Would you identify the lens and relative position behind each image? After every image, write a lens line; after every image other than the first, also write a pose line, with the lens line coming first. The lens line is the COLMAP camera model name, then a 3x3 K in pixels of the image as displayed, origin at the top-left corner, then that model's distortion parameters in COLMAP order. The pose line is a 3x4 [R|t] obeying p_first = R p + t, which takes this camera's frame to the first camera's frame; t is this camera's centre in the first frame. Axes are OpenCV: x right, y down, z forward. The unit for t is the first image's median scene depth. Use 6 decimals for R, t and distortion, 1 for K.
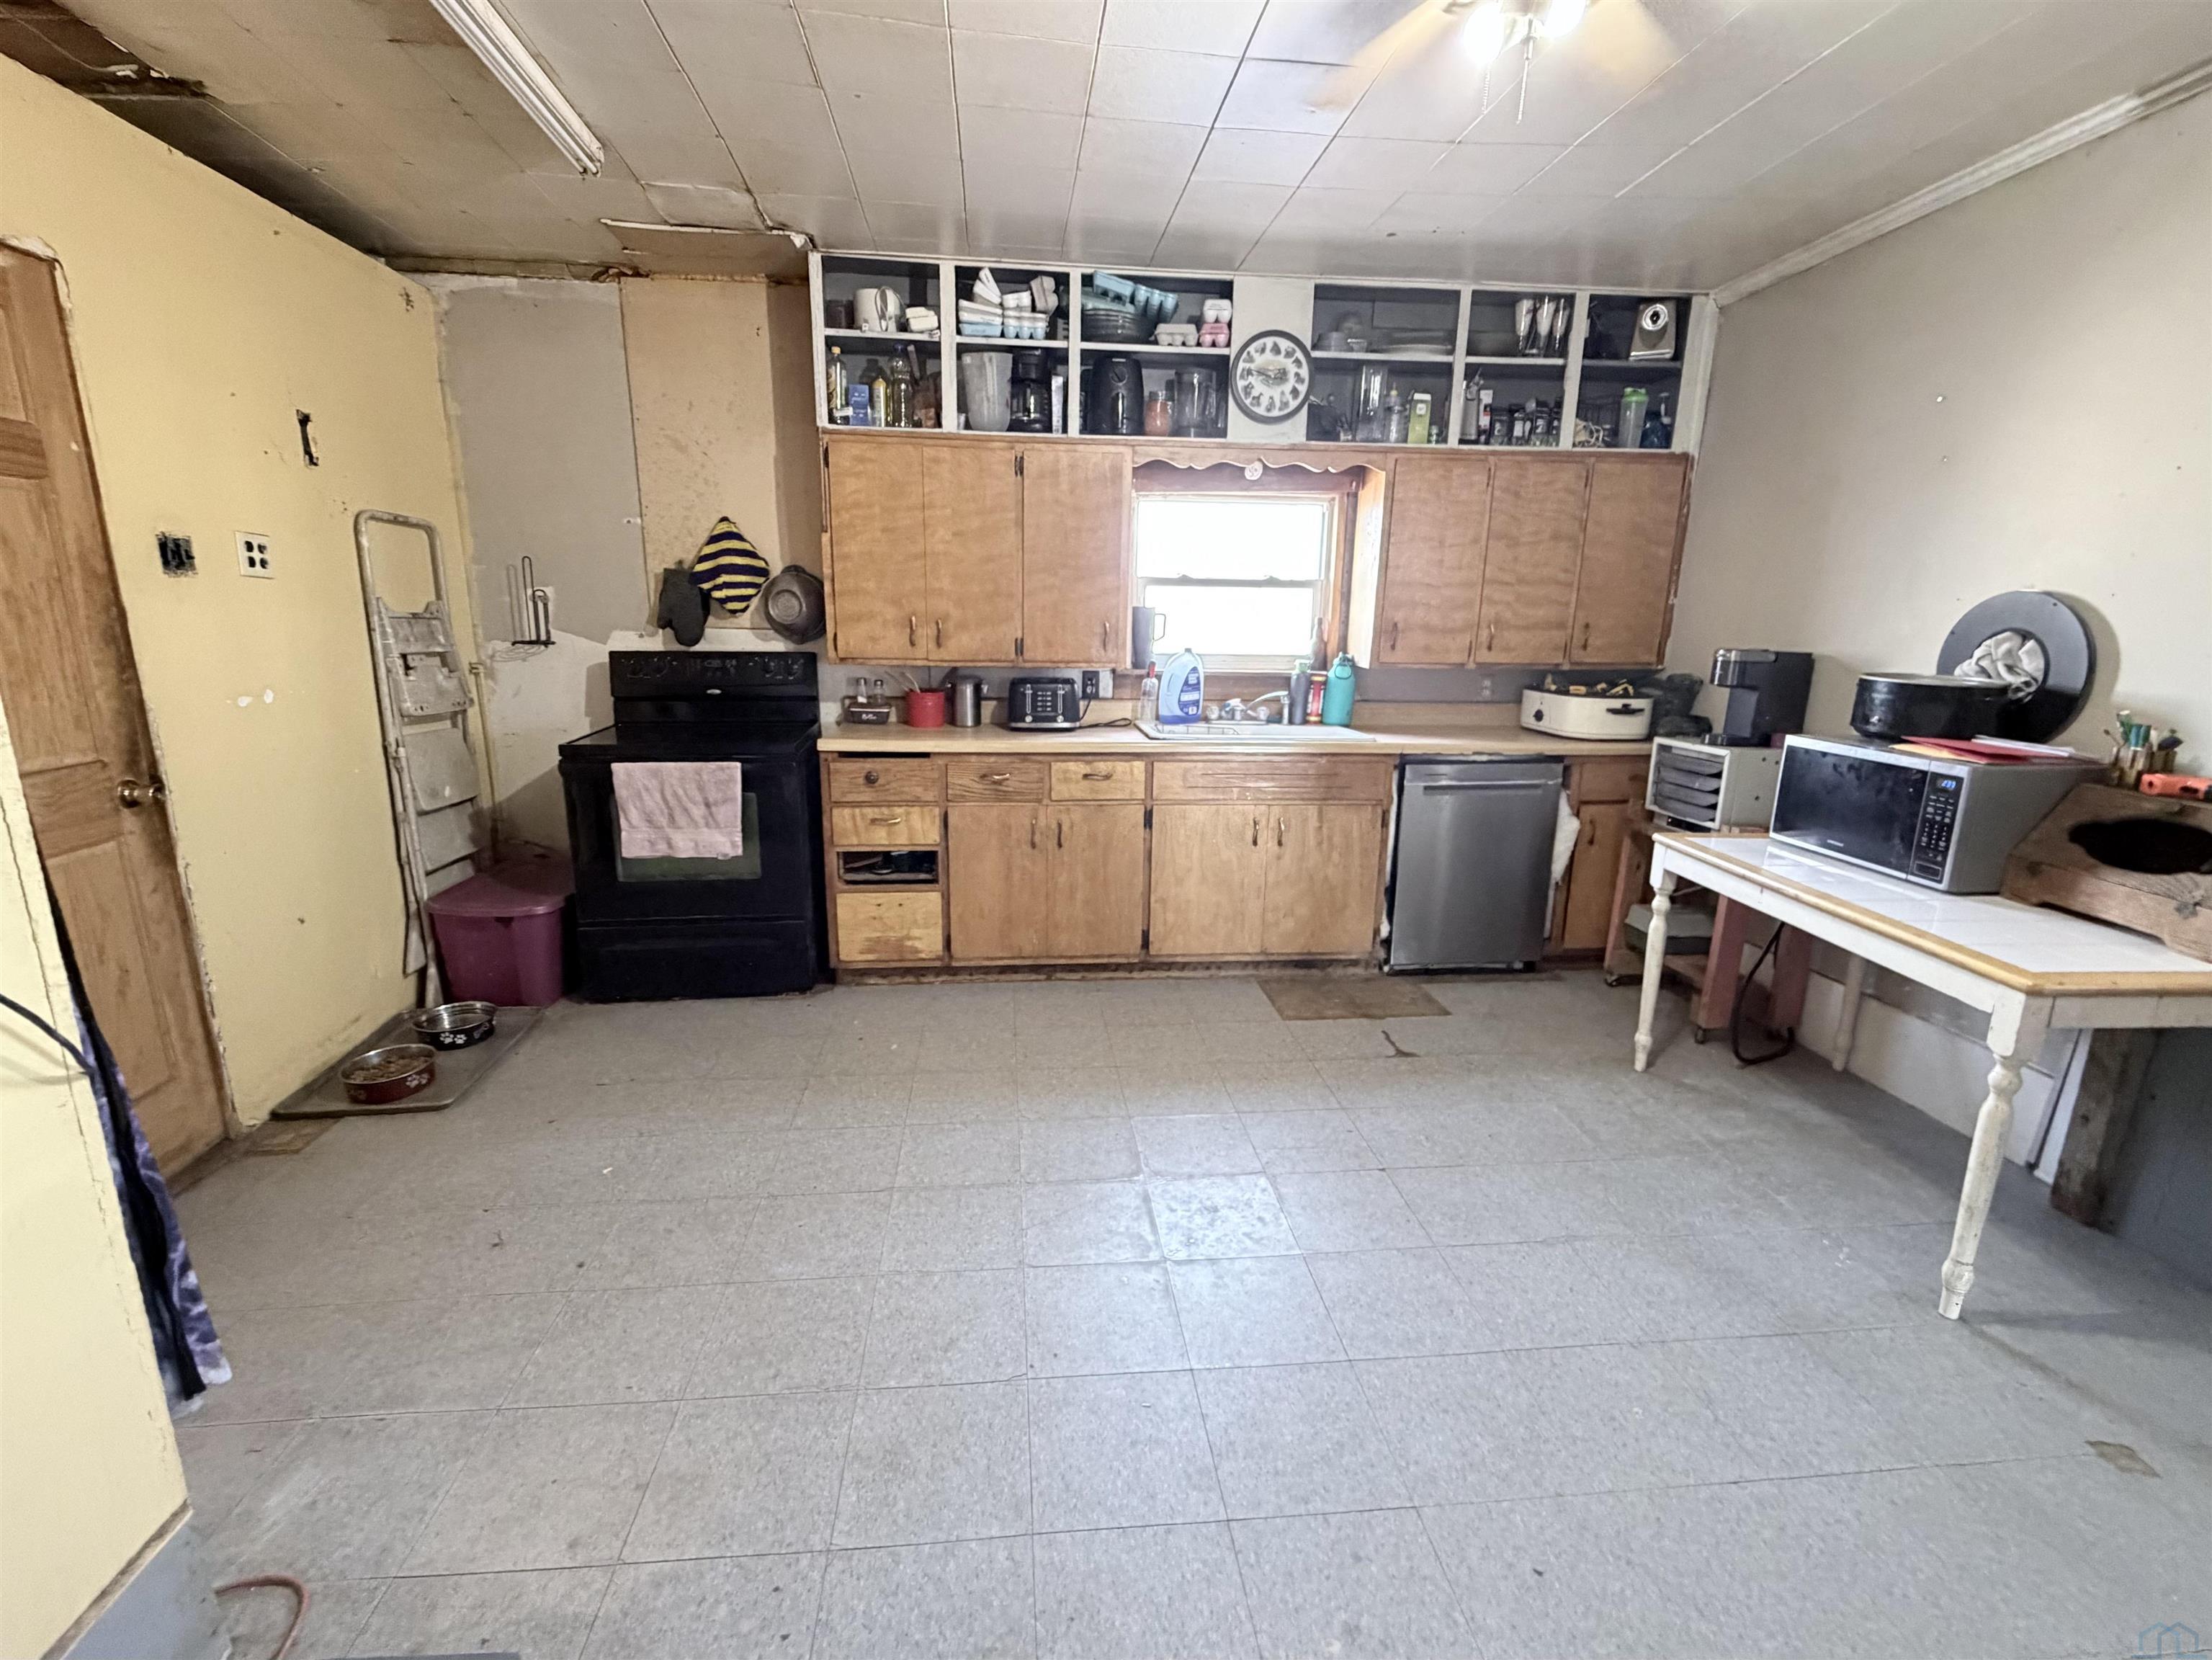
lens RADIAL K [[983.7, 0, 1106.0], [0, 983.7, 830.0], [0, 0, 1]] dist [0.000872, -0.000100]
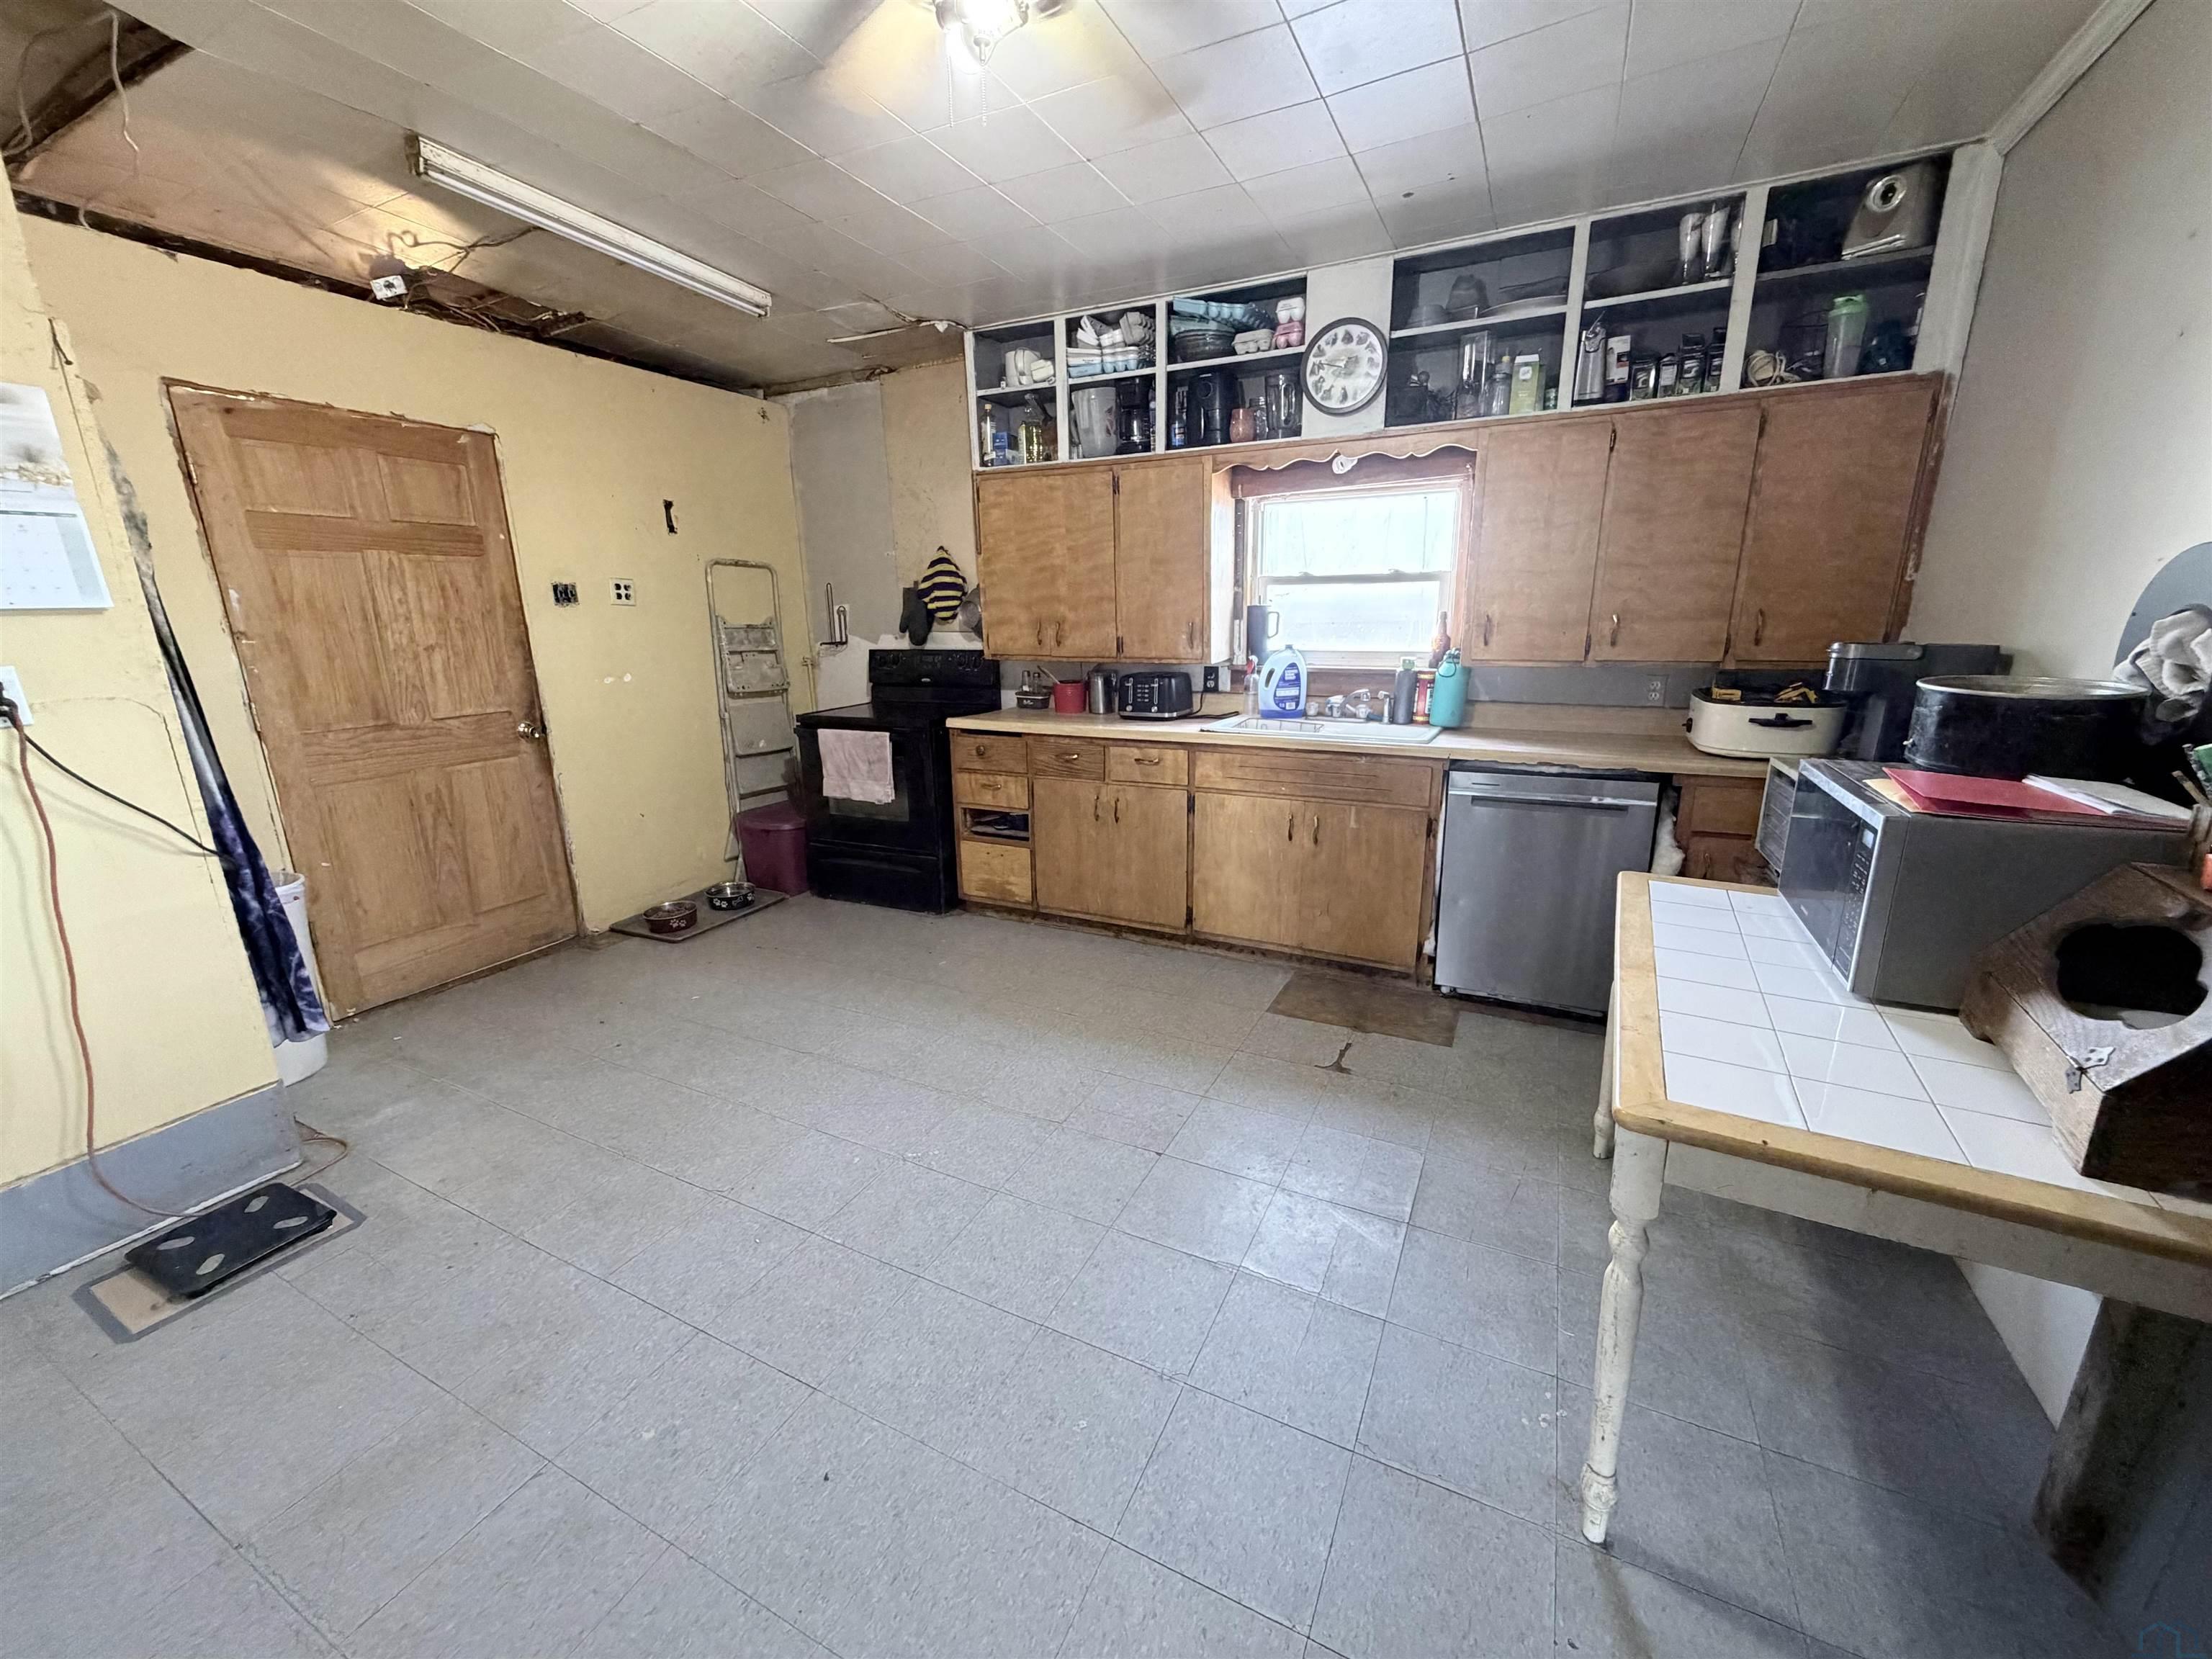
lens RADIAL K [[878.9, 0, 1098.4], [0, 878.9, 829.2], [0, 0, 1]] dist [0.001608, 0.000018]
pose [[0.843002, 0.104859, -0.527591, 0.468902], [-0.093249, 0.994453, 0.048650, -0.021362], [0.529767, 0.008185, 0.848104, 0.128050]]
